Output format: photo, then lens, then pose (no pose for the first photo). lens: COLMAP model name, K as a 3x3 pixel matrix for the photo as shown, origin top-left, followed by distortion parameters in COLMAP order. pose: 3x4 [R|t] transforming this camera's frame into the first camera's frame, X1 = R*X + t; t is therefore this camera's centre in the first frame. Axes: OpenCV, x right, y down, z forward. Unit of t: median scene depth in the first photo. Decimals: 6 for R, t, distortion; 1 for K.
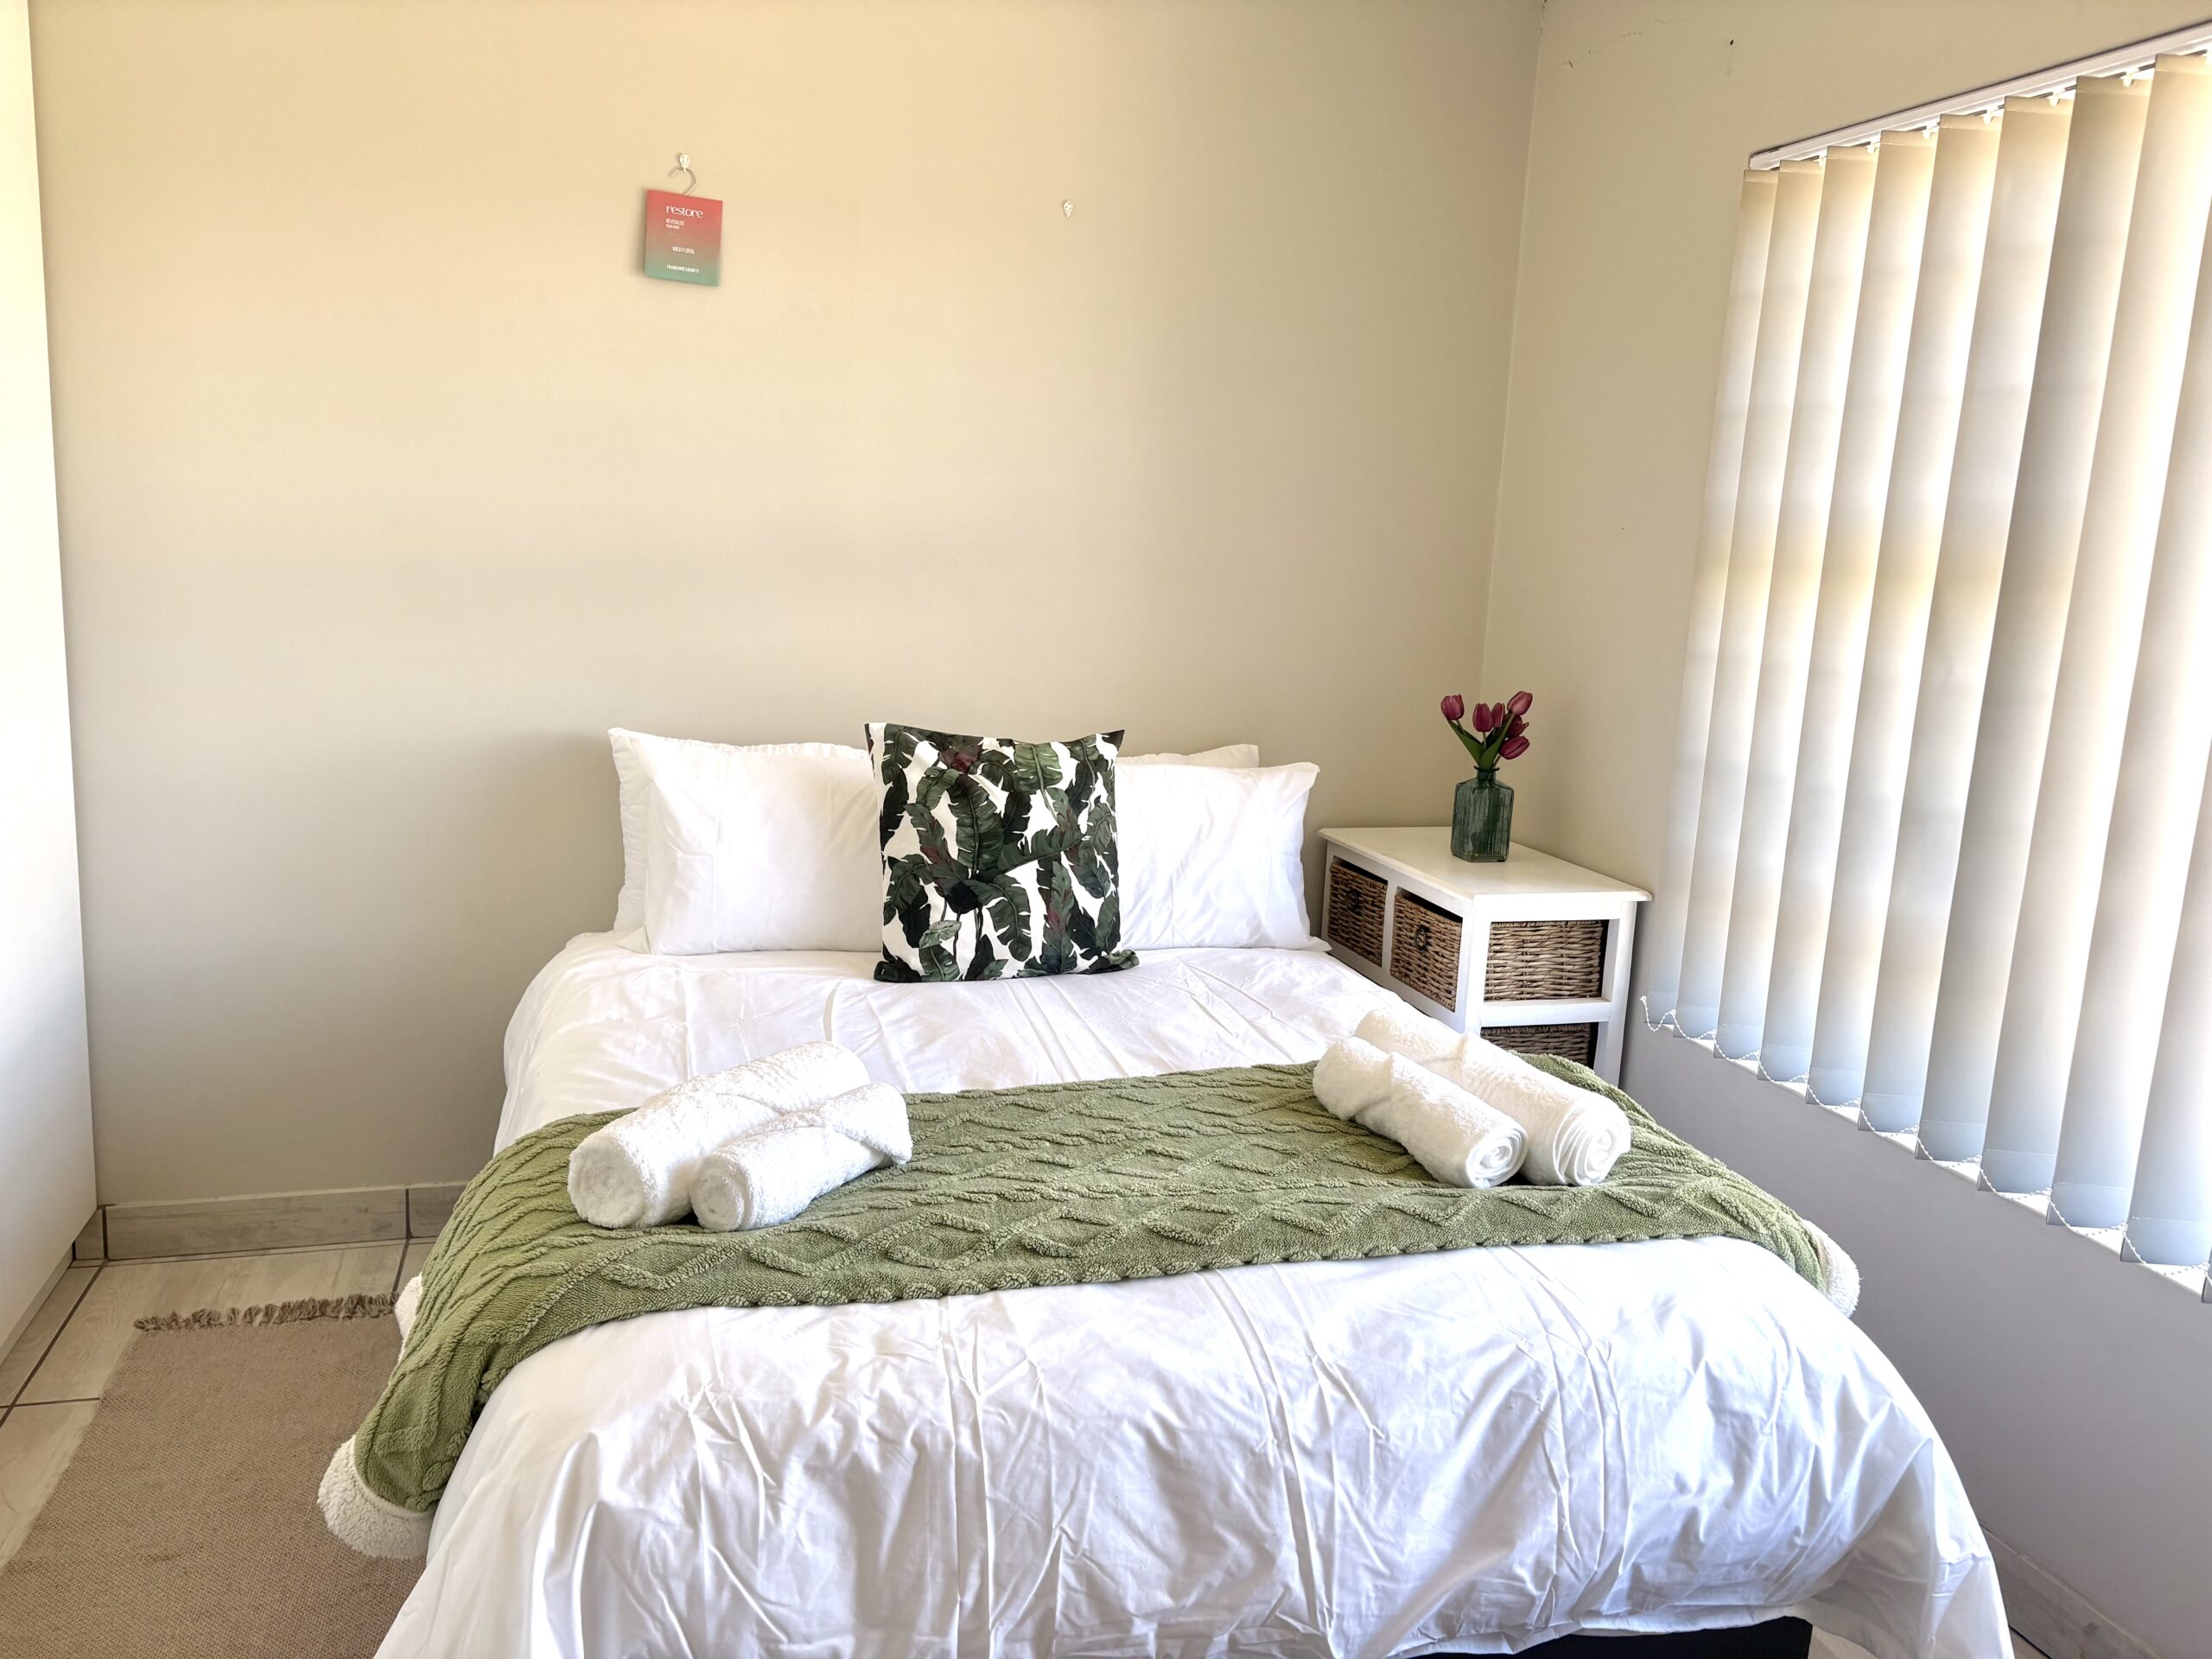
lens RADIAL K [[1669.1, 0, 1104.8], [0, 1669.1, 838.2], [0, 0, 1]] dist [0.061338, -0.072208]
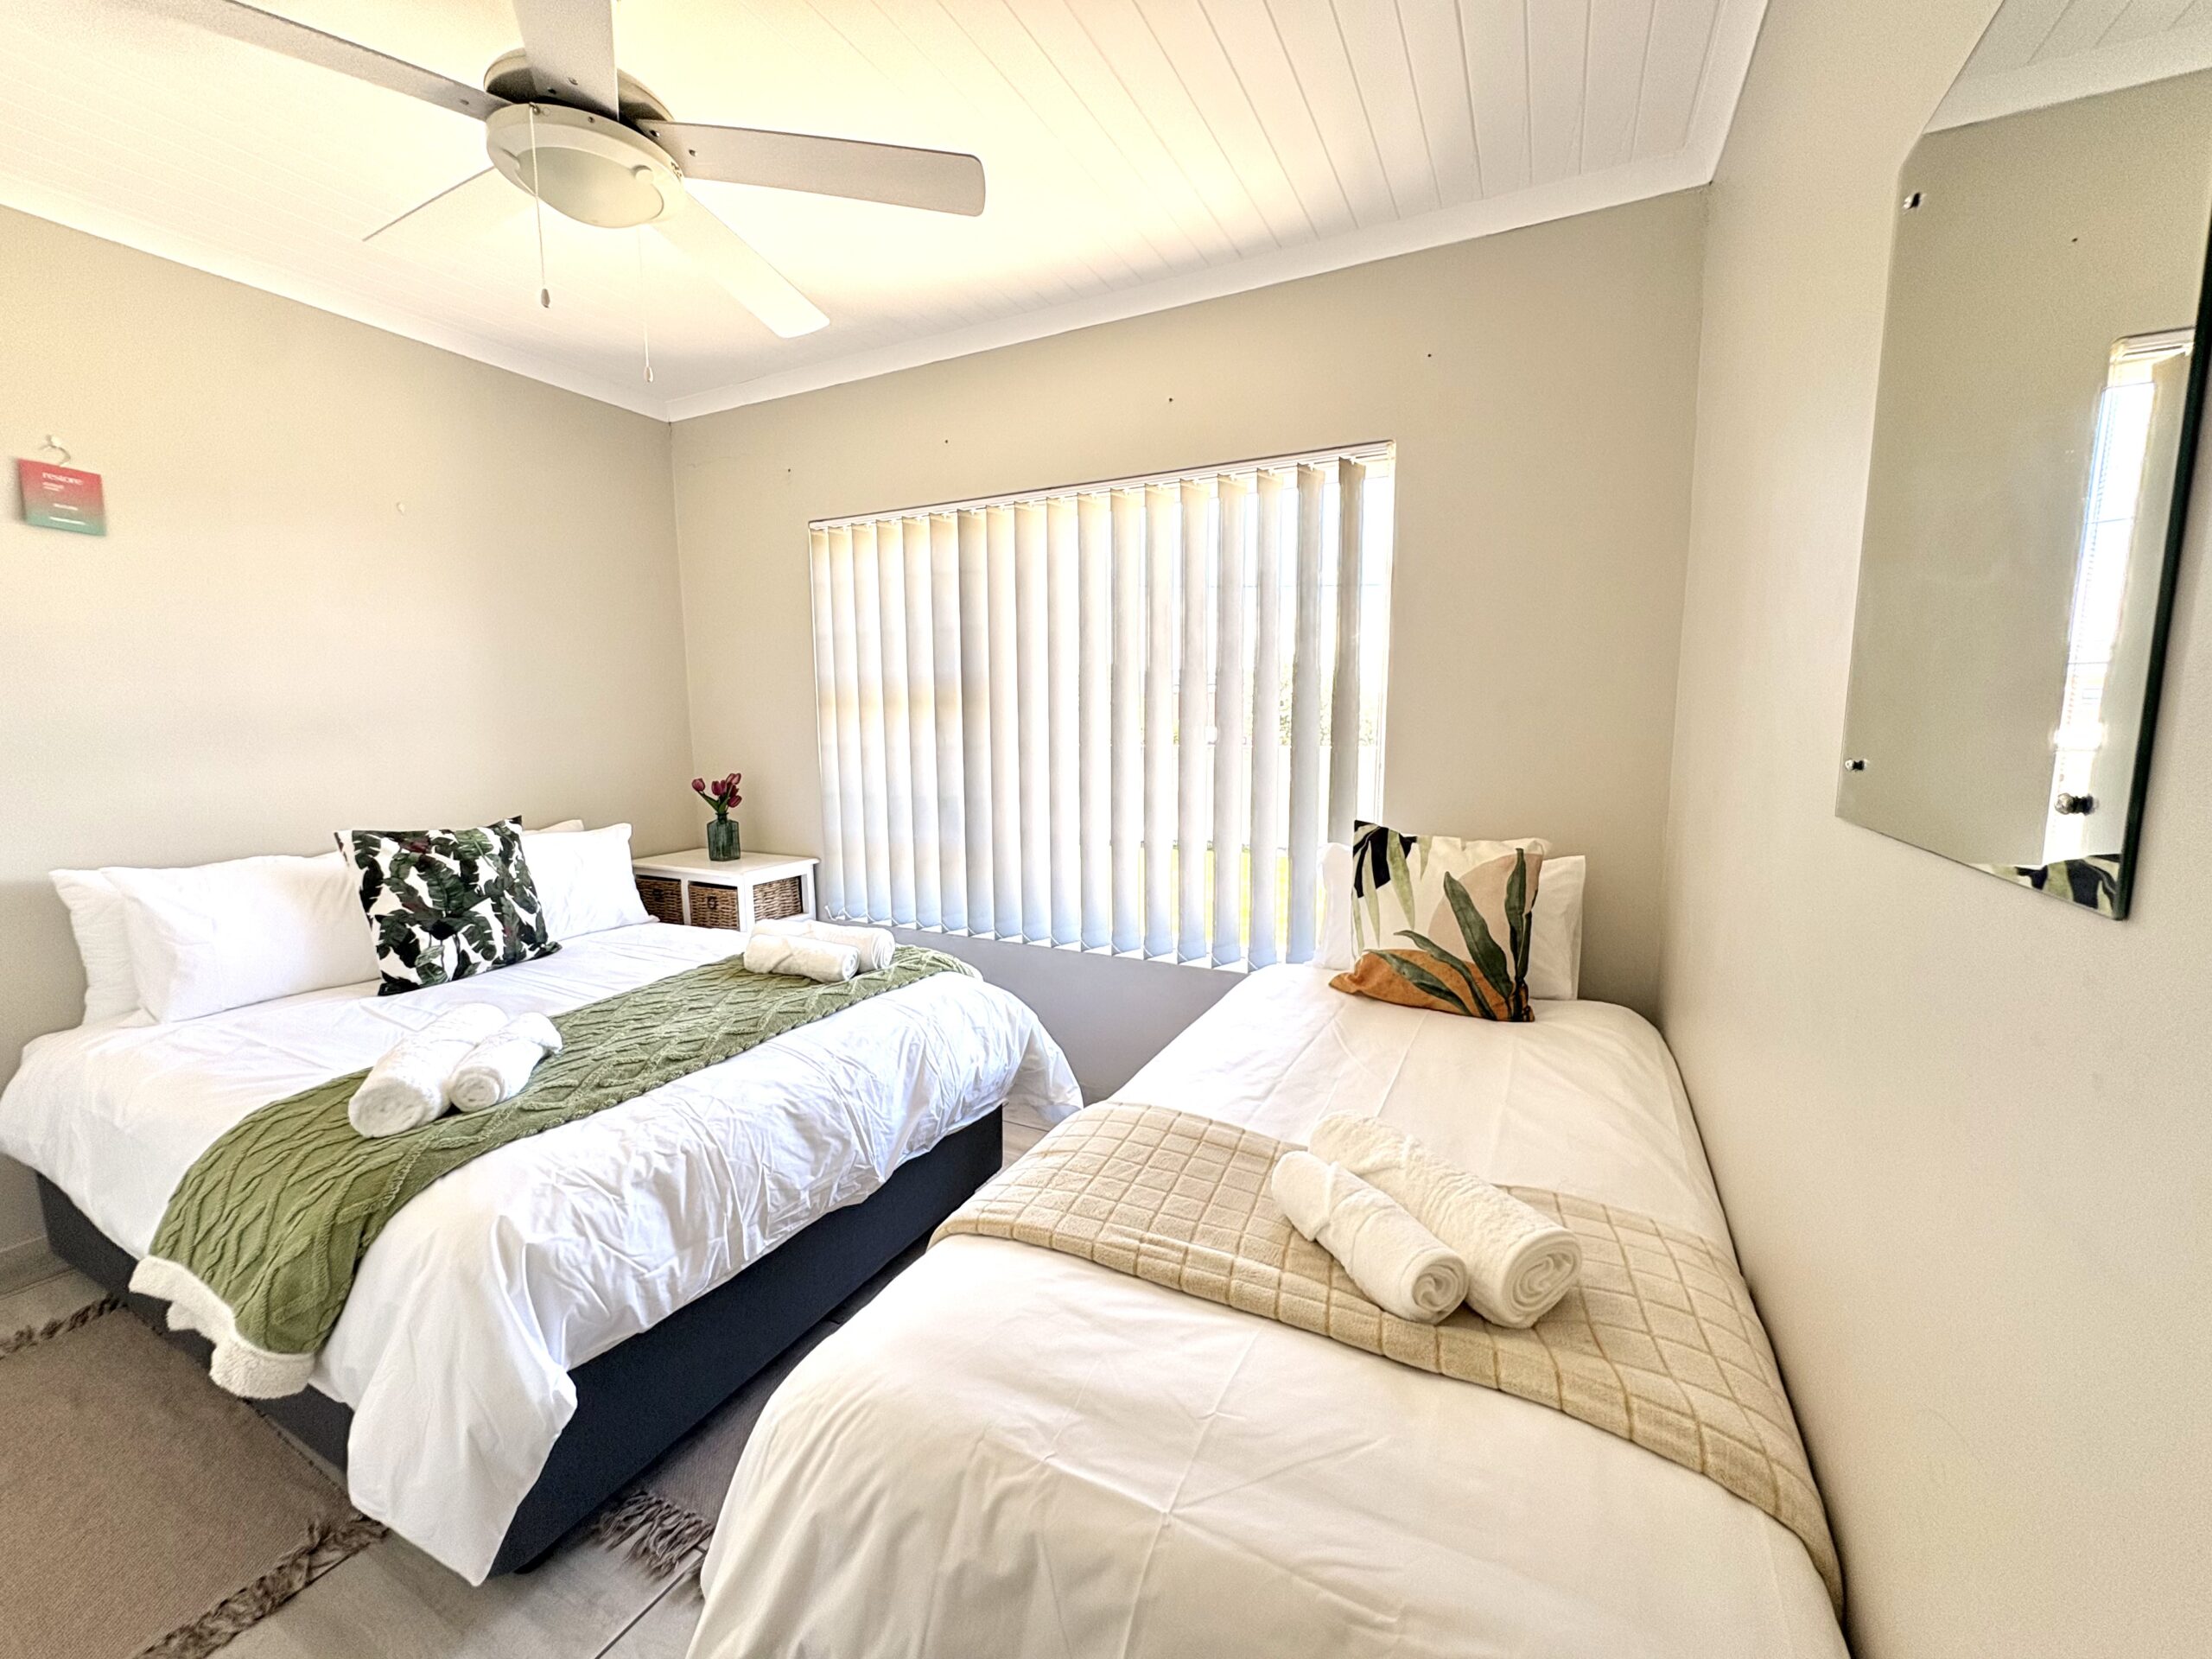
lens RADIAL K [[892.9, 0, 1111.1], [0, 892.9, 834.7], [0, 0, 1]] dist [-0.000503, -0.000330]
pose [[0.678314, -0.149560, 0.719390, -0.322628], [0.174403, 0.983858, 0.040098, 0.029897], [-0.713774, 0.098264, 0.693448, -0.073930]]
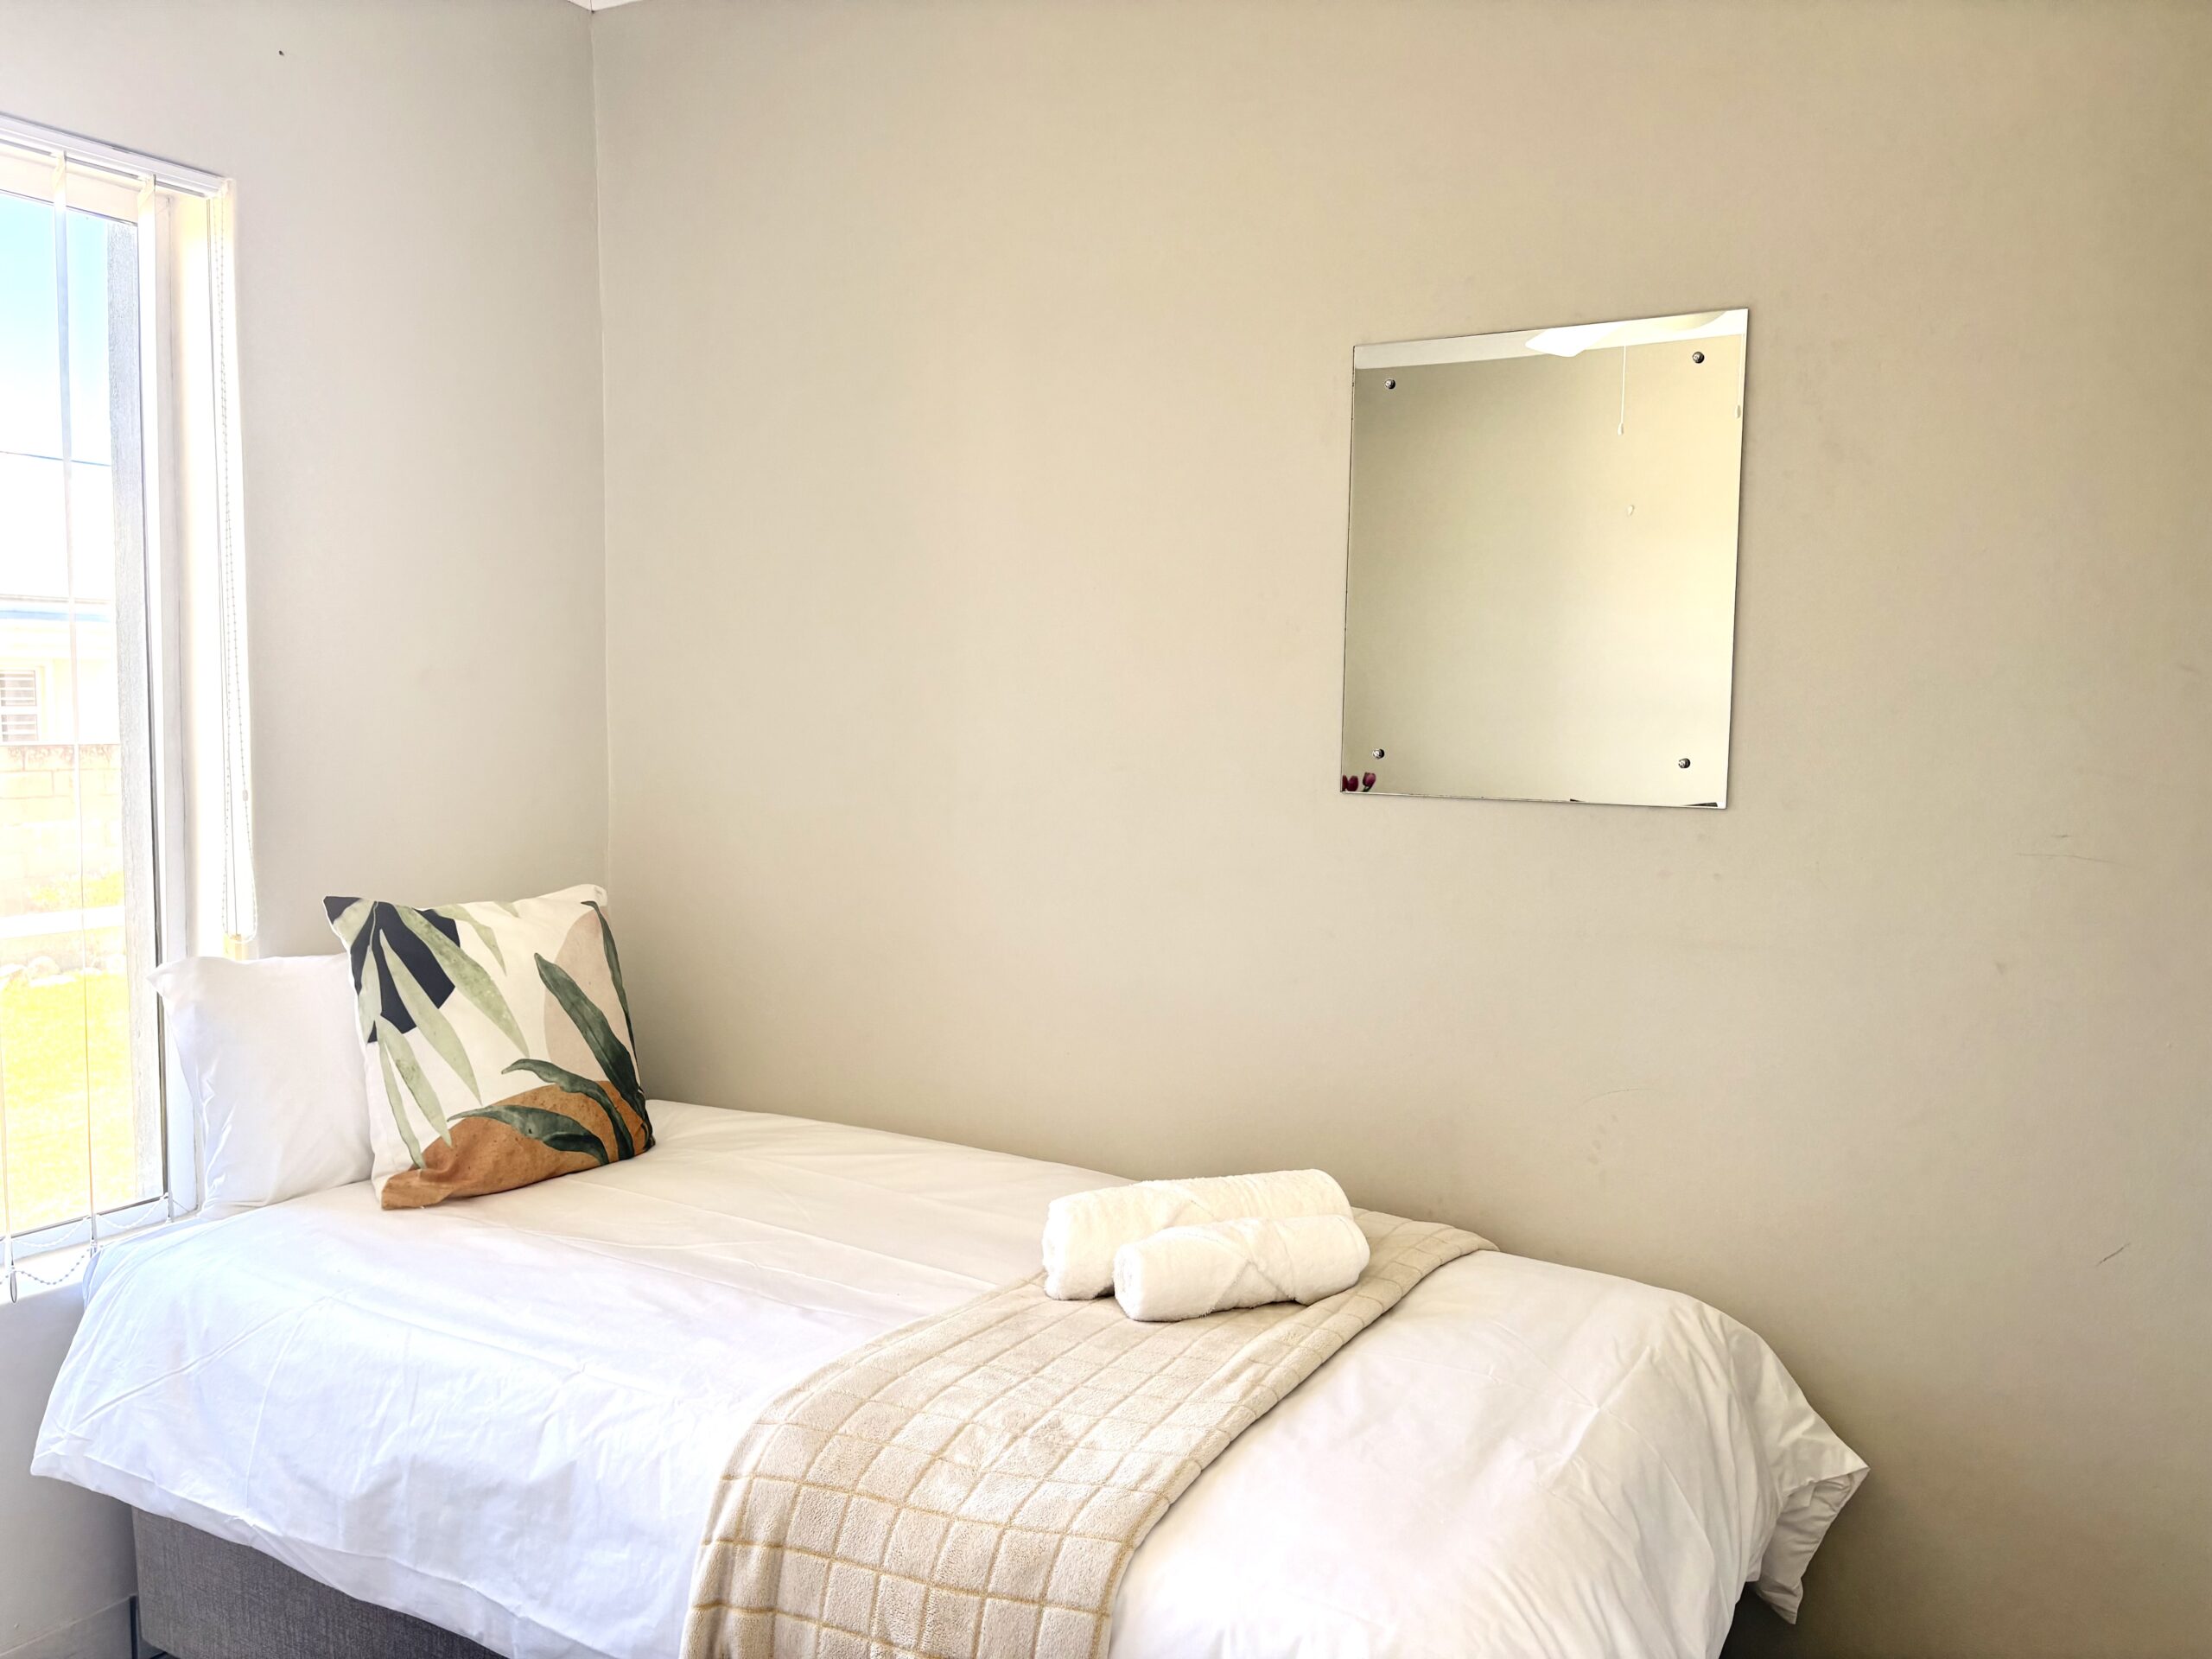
lens RADIAL K [[1690.8, 0, 1106.0], [0, 1690.8, 829.5], [0, 0, 1]] dist [0.067369, -0.213185]
pose [[-0.706840, -0.117116, 0.697612, -0.501183], [0.081963, 0.965996, 0.245220, -0.236230], [-0.702609, 0.230510, -0.673205, 1.188636]]
